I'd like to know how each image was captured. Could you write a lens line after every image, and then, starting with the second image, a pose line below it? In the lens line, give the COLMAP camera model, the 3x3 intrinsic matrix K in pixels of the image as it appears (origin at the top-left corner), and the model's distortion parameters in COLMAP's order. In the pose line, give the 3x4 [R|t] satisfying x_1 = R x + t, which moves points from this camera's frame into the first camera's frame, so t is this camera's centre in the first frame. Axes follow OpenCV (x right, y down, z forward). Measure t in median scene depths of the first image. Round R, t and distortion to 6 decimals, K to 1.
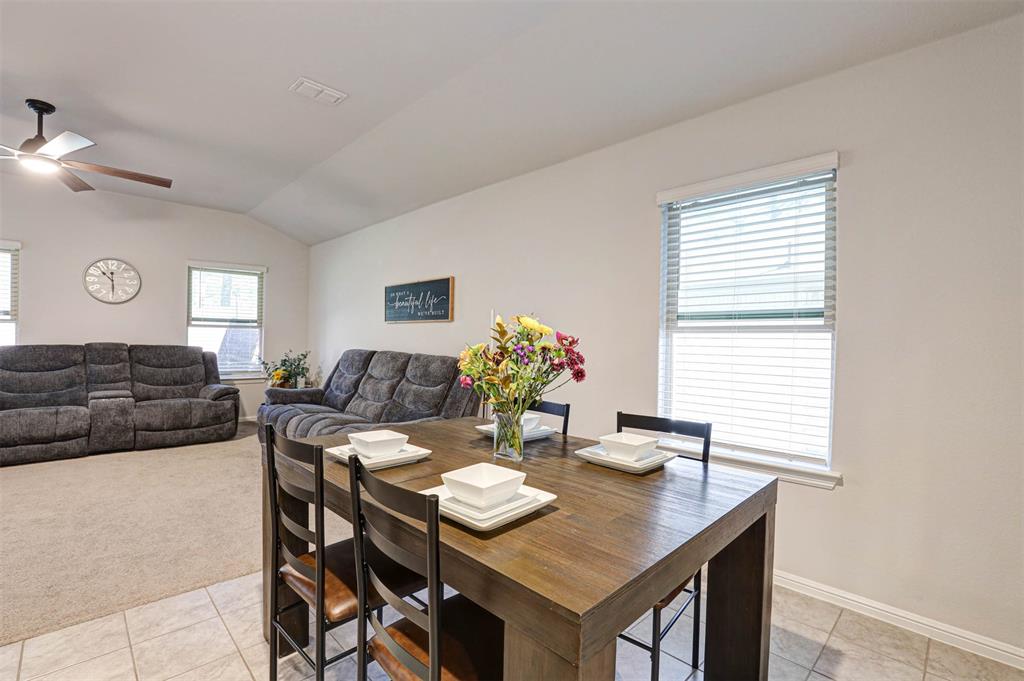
lens RADIAL K [[461.7, 0, 524.1], [0, 461.7, 337.1], [0, 0, 1]] dist [-0.022606, -0.000229]
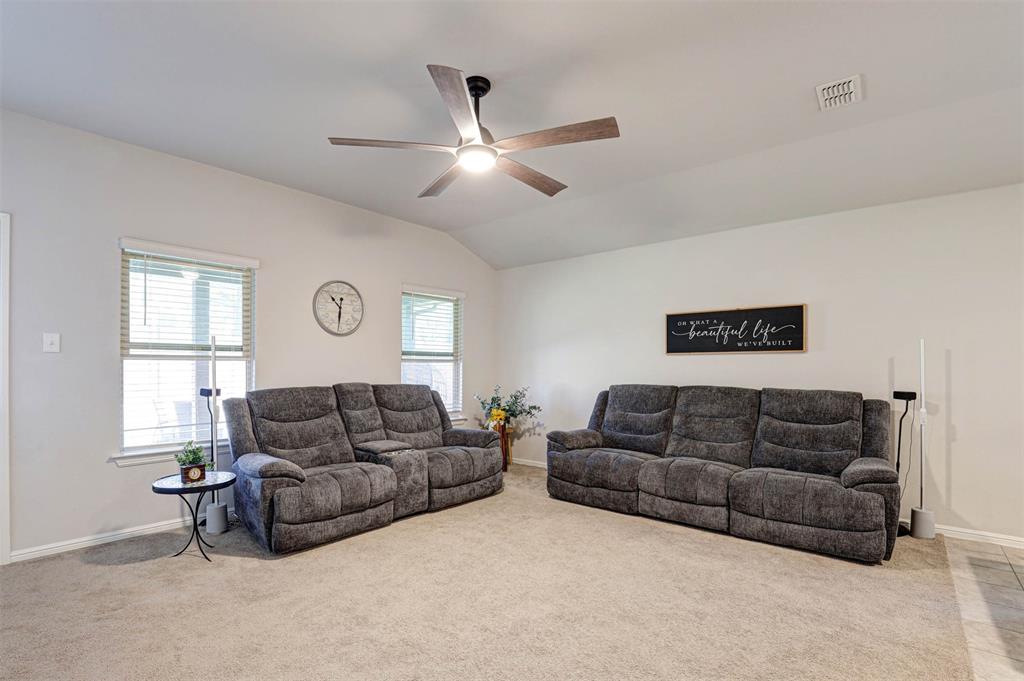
lens RADIAL K [[475.8, 0, 507.9], [0, 475.8, 357.8], [0, 0, 1]] dist [-0.023566, 0.000226]
pose [[0.994552, -0.014105, 0.103281, -0.748286], [0.015678, 0.999773, -0.014429, -0.017069], [-0.103054, 0.015969, 0.994548, 0.112314]]
